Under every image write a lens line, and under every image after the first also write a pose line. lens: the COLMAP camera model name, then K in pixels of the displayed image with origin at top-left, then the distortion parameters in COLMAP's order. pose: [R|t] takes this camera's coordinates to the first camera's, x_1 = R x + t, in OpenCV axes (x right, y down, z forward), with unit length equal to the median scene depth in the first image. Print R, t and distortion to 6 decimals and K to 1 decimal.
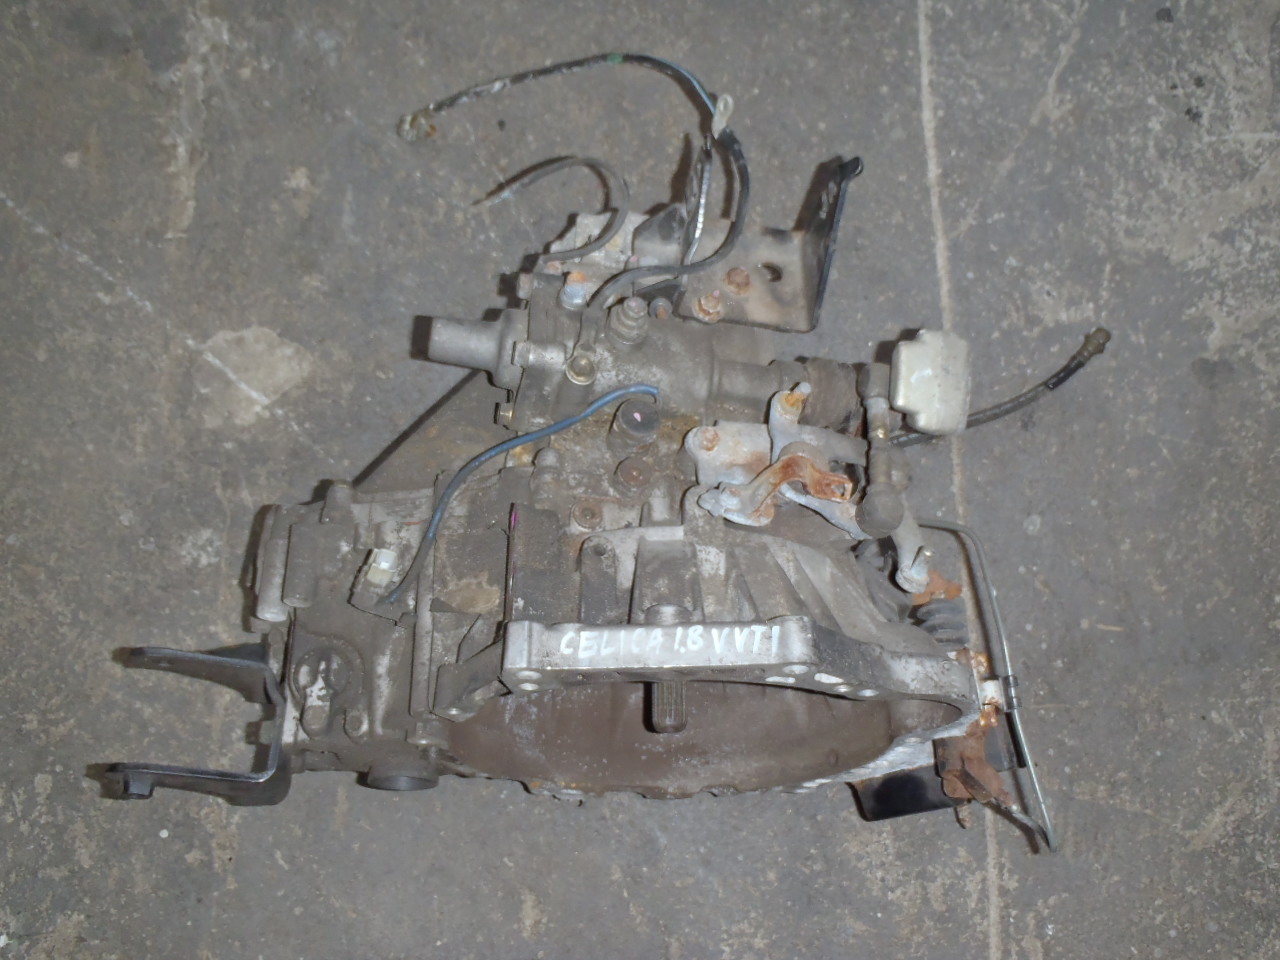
lens RADIAL K [[1054.0, 0, 648.3], [0, 1054.0, 490.9], [0, 0, 1]] dist [-0.011054, 0.002999]
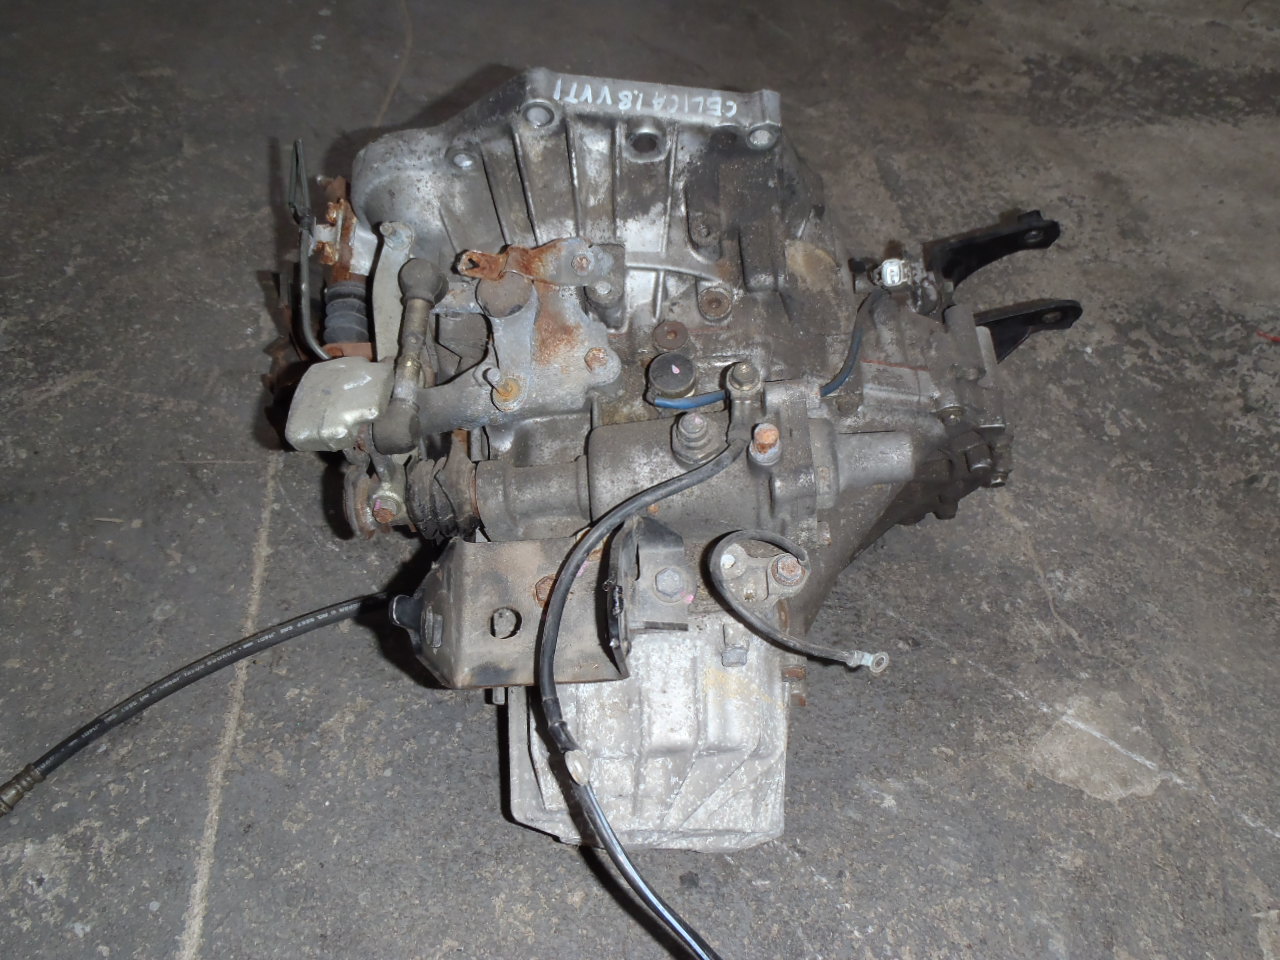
lens RADIAL K [[1054.0, 0, 648.3], [0, 1054.0, 490.9], [0, 0, 1]] dist [-0.011054, 0.002999]
pose [[-0.990228, -0.025965, -0.137017, 0.100213], [-0.090394, -0.628654, 0.772414, -0.619853], [-0.106192, 0.777252, 0.620164, 0.367722]]
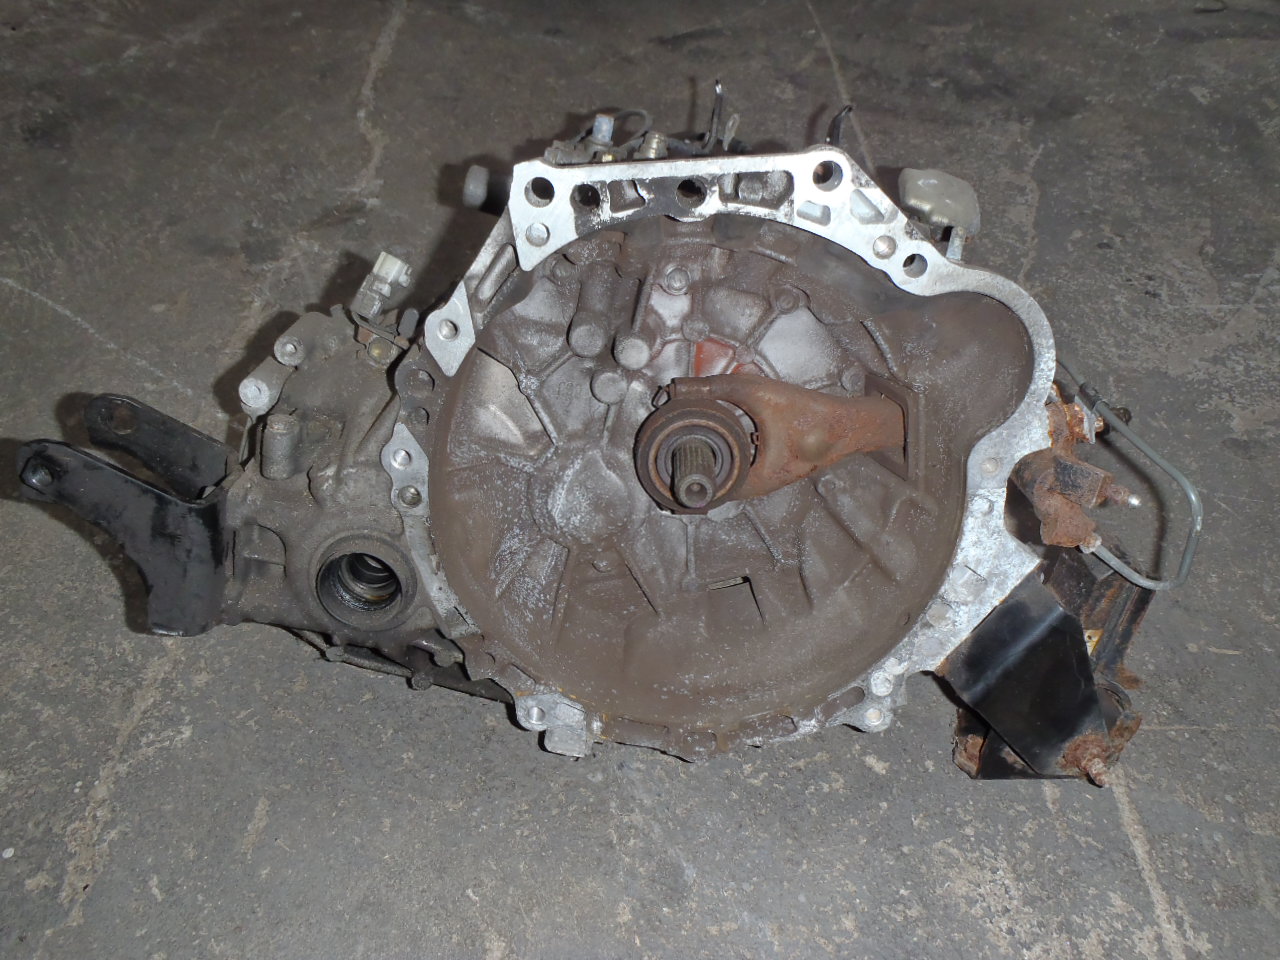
lens RADIAL K [[1054.0, 0, 648.3], [0, 1054.0, 490.9], [0, 0, 1]] dist [-0.011054, 0.002999]
pose [[0.999804, -0.000029, -0.019804, -0.000795], [-0.012578, 0.771458, -0.636156, 0.578606], [0.015297, 0.636281, 0.771306, 0.276984]]
